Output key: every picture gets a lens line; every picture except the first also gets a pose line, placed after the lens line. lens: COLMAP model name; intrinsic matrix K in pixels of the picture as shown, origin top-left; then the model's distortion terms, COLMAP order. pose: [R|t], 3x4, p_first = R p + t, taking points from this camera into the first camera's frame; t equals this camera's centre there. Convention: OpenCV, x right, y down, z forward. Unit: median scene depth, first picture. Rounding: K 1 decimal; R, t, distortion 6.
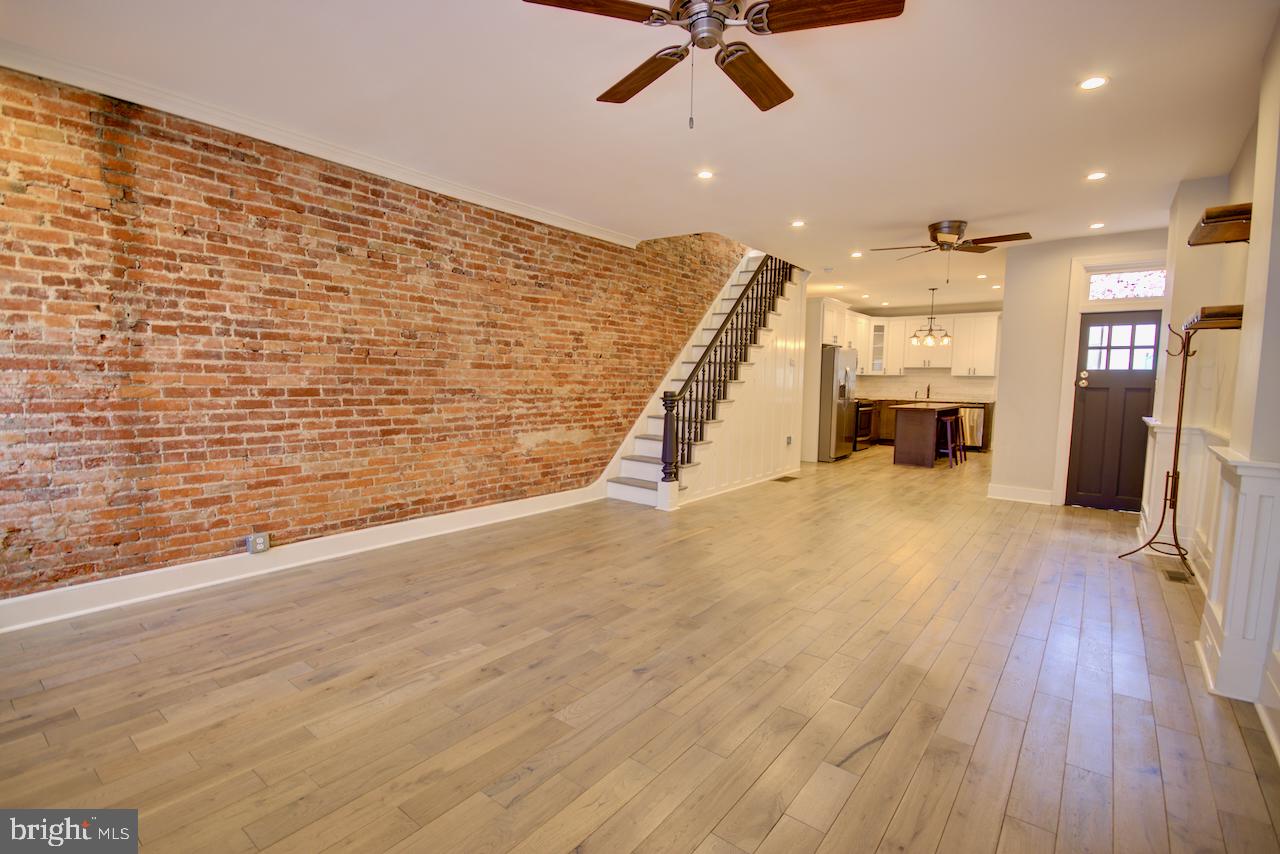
lens RADIAL K [[590.3, 0, 635.6], [0, 590.3, 434.0], [0, 0, 1]] dist [-0.011823, -0.000207]
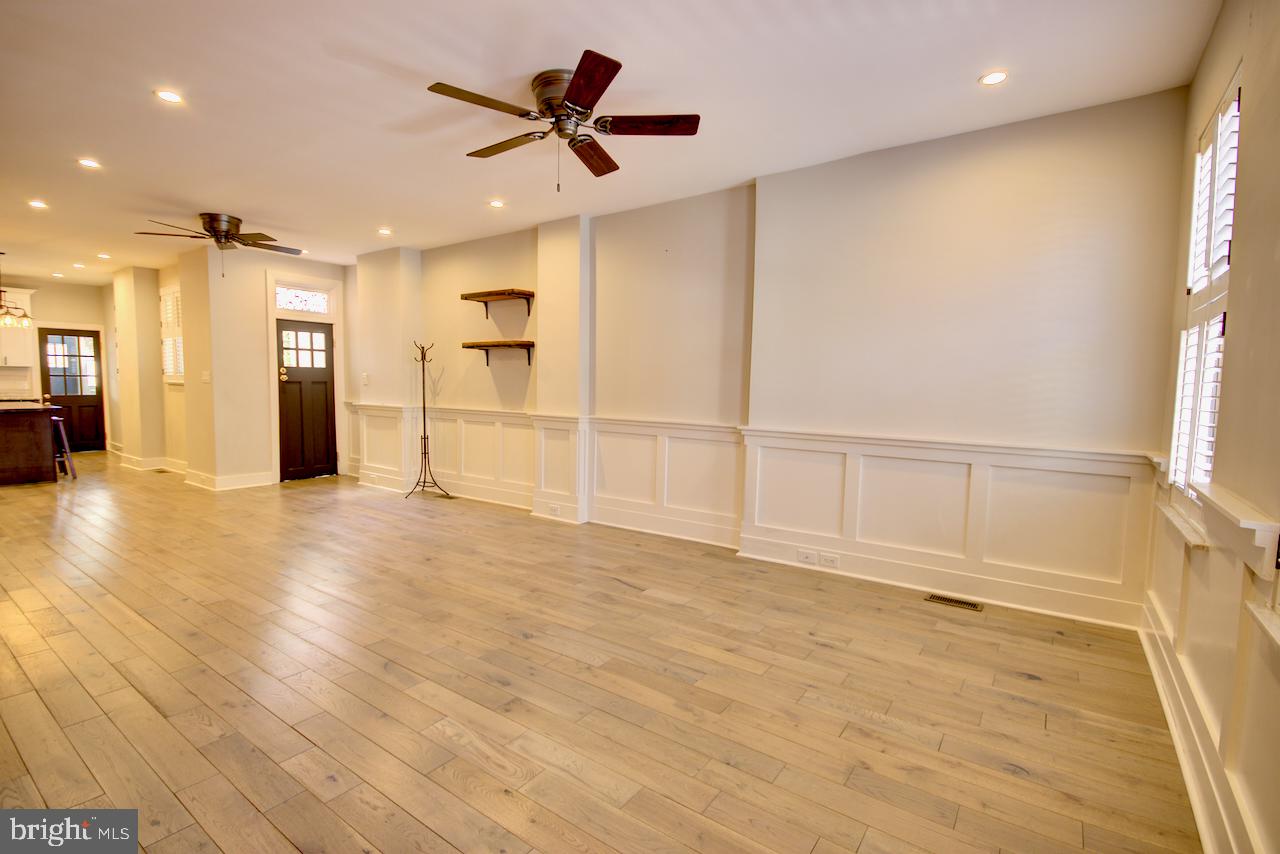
lens RADIAL K [[590.3, 0, 635.6], [0, 590.3, 434.0], [0, 0, 1]] dist [-0.011823, -0.000207]
pose [[-0.048002, -0.098790, 0.993950, -0.501060], [0.077277, 0.991747, 0.102303, -0.042300], [-0.995853, 0.081720, -0.039972, 0.361233]]
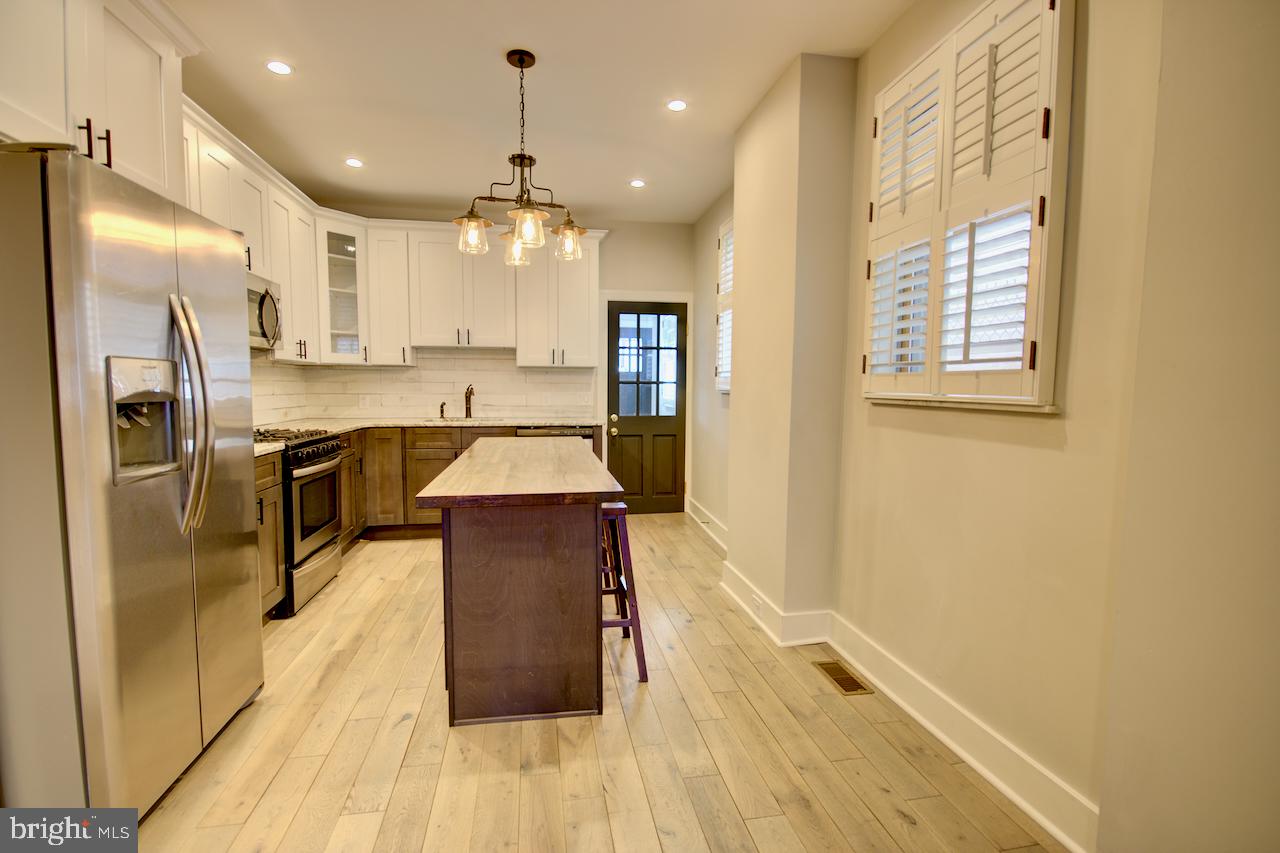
lens RADIAL K [[590.3, 0, 635.6], [0, 590.3, 433.5], [0, 0, 1]] dist [-0.011823, -0.000207]
pose [[0.665975, -0.071188, 0.742570, 0.514587], [0.074207, 0.996821, 0.029010, -0.107429], [-0.742274, 0.035784, 0.669140, 1.255106]]
